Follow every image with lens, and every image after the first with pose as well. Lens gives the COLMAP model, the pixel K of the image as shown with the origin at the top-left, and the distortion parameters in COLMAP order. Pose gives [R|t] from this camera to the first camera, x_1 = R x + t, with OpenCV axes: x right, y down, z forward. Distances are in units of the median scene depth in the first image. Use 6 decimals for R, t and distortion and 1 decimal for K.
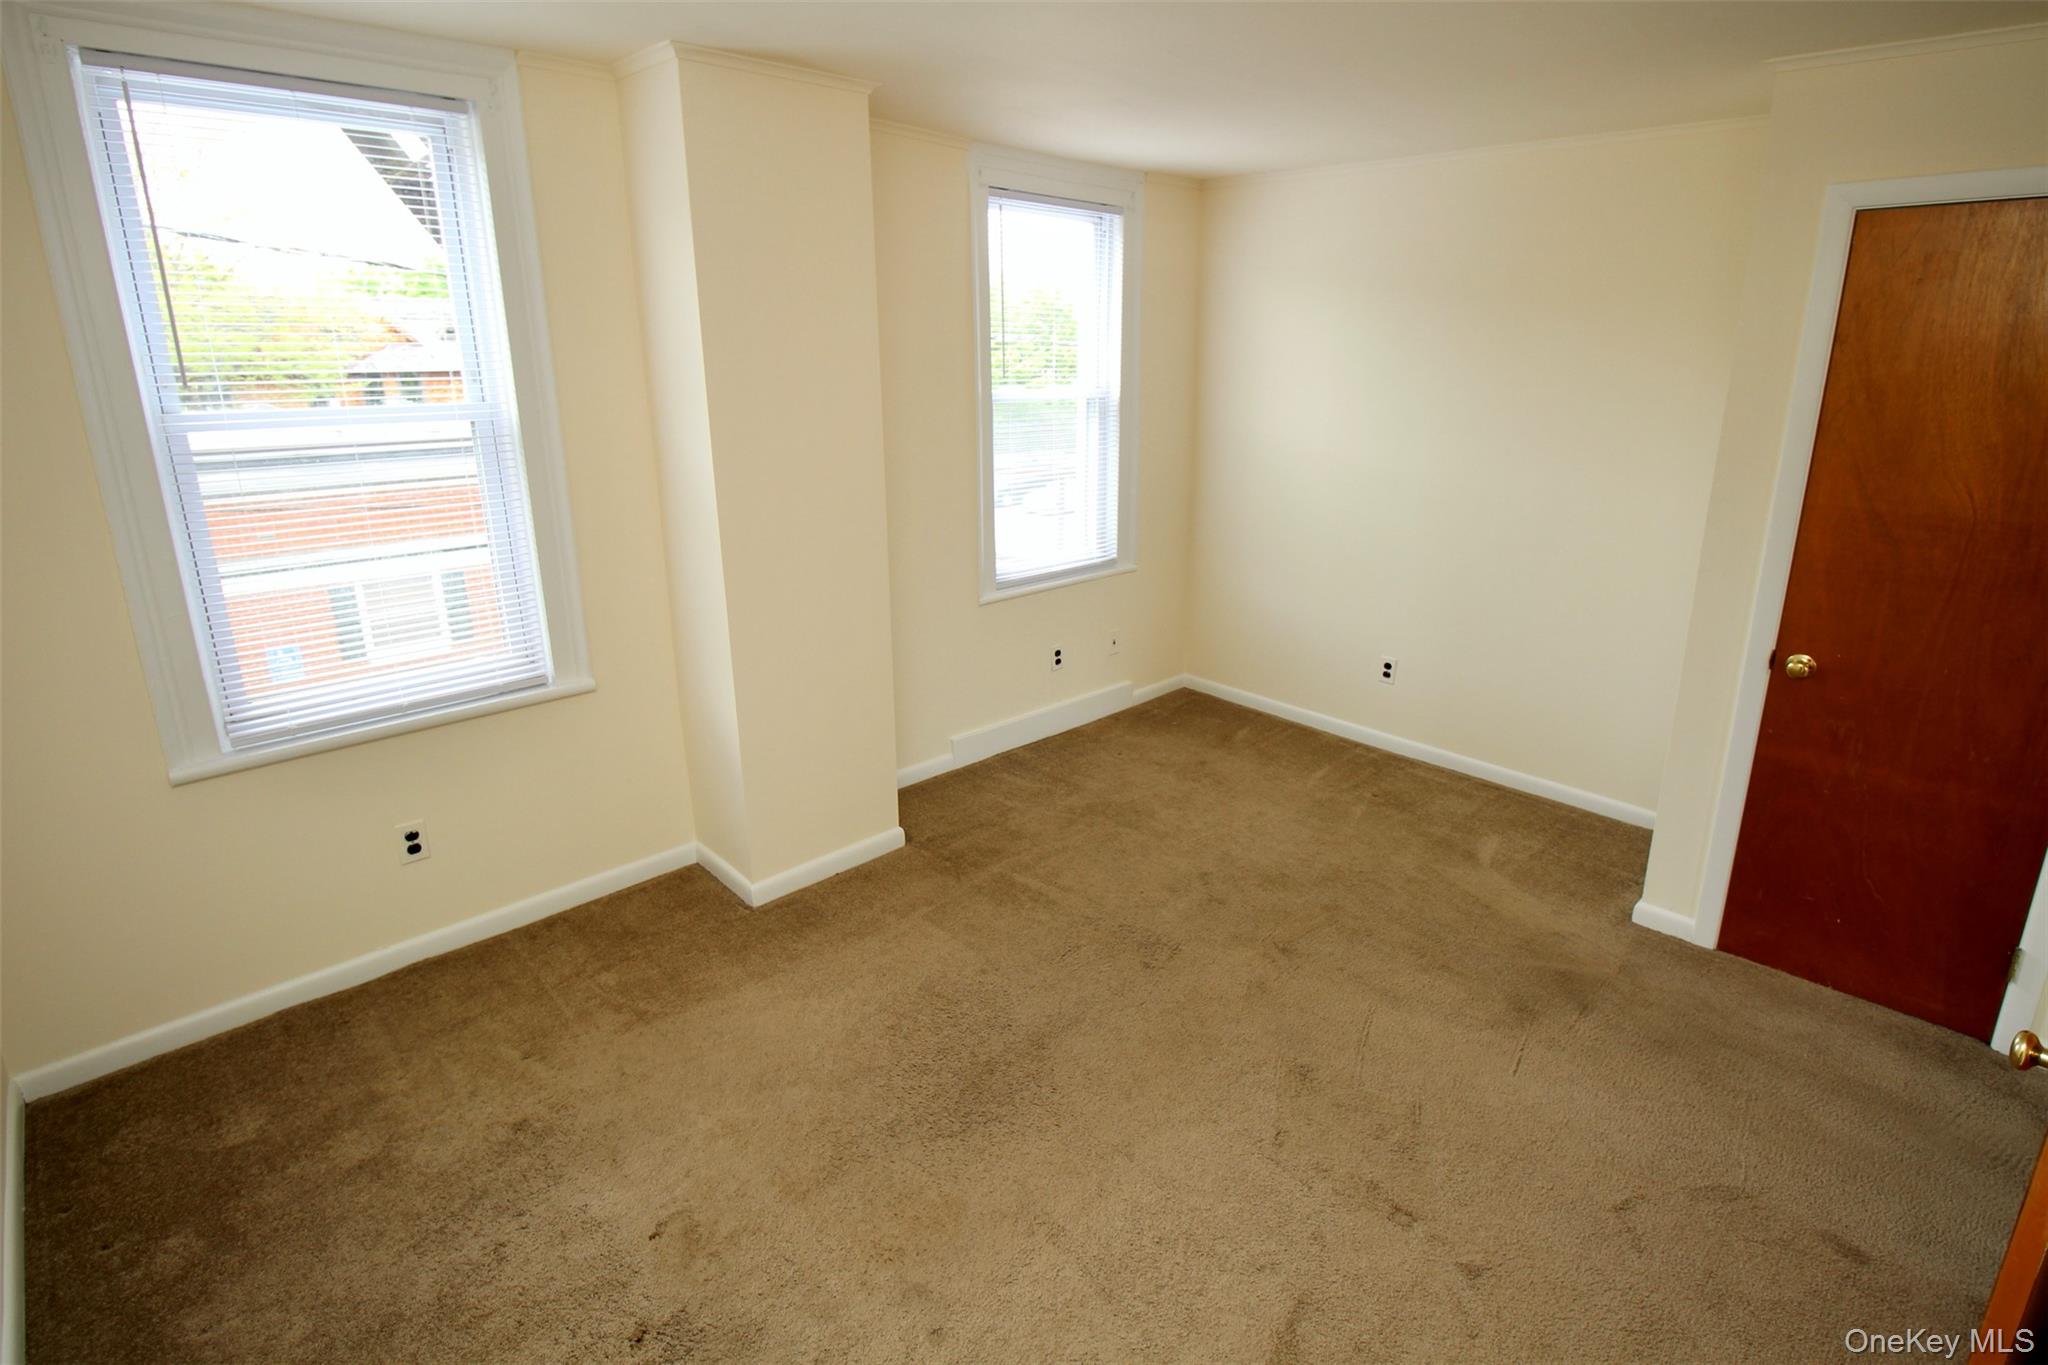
lens RADIAL K [[1068.9, 0, 1003.0], [0, 1068.9, 684.9], [0, 0, 1]] dist [-0.035304, -0.003277]
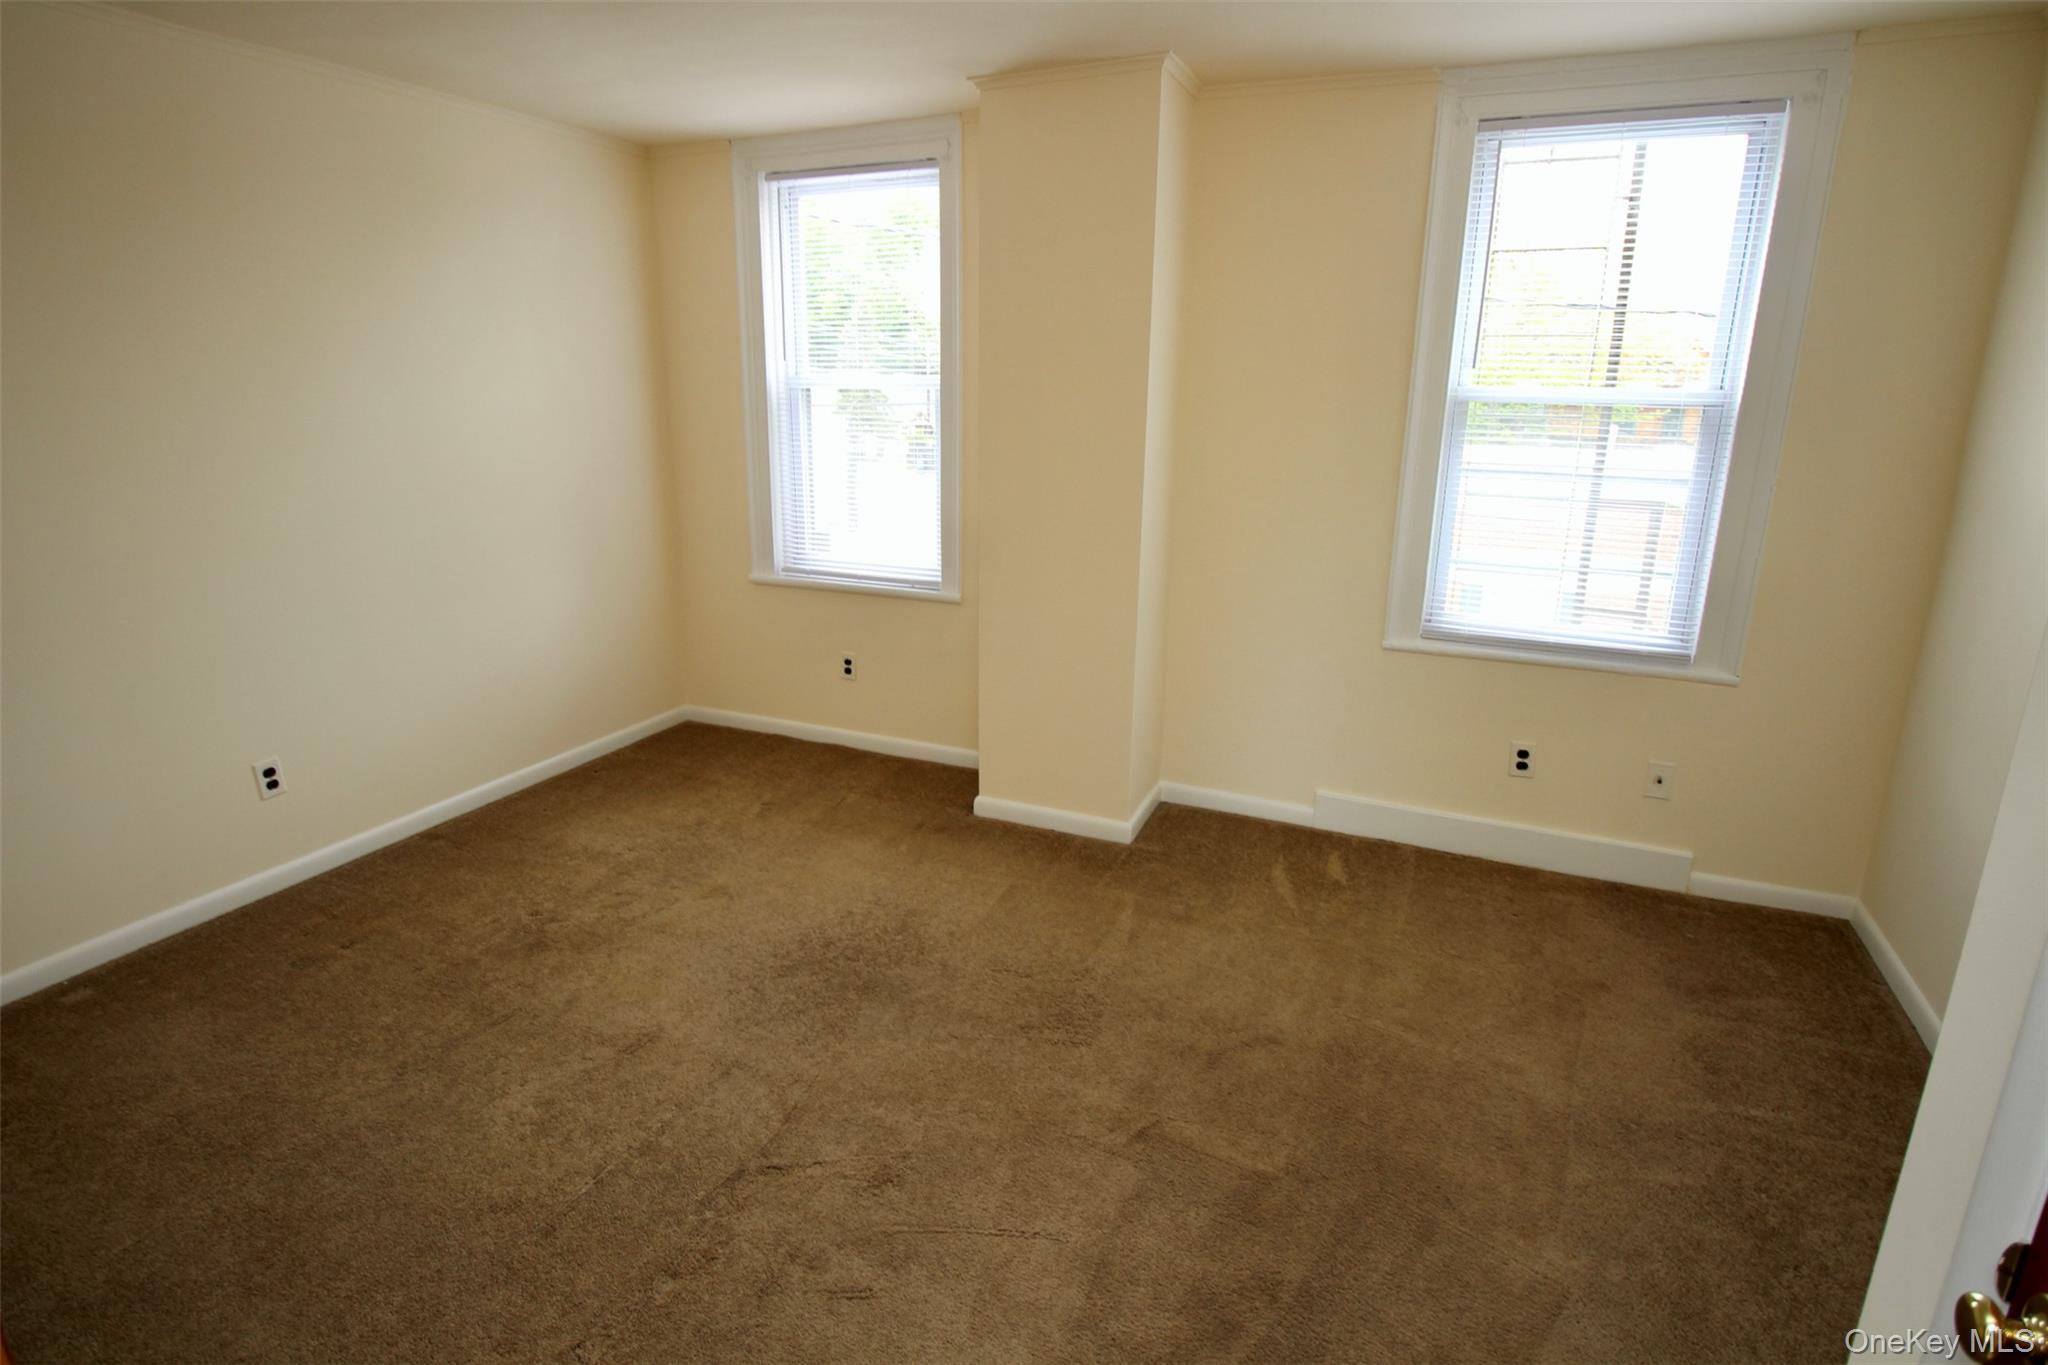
lens RADIAL K [[1068.9, 0, 1082.2], [0, 1068.9, 700.6], [0, 0, 1]] dist [-0.035304, -0.003277]
pose [[0.336080, 0.256849, -0.906134, 0.755073], [-0.292432, 0.943003, 0.158838, -0.115878], [0.895284, 0.211600, 0.392035, 0.574556]]
